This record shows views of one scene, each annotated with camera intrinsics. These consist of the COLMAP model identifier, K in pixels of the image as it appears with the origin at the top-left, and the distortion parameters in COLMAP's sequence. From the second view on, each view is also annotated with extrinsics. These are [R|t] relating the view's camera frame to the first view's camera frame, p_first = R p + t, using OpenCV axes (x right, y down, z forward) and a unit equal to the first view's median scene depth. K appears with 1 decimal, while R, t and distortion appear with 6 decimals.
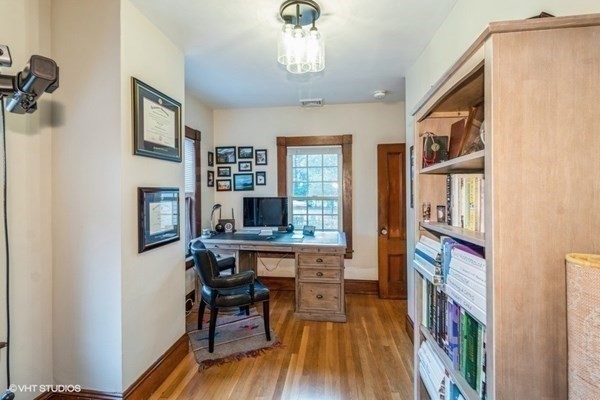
lens RADIAL K [[276.6, 0, 300.0], [0, 276.6, 192.8], [0, 0, 1]] dist [0.000260, 0.000131]
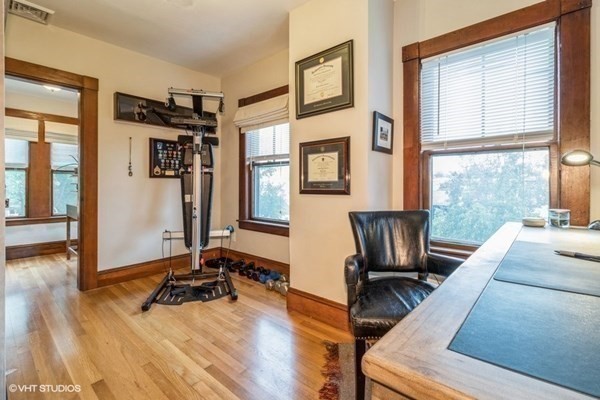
lens RADIAL K [[279.3, 0, 298.9], [0, 279.3, 187.0], [0, 0, 1]] dist [0.000161, 0.000013]
pose [[-0.570952, 0.001446, -0.820982, 0.445012], [-0.000728, 0.999997, 0.002268, 0.163259], [0.820983, 0.001893, -0.570950, 1.559708]]
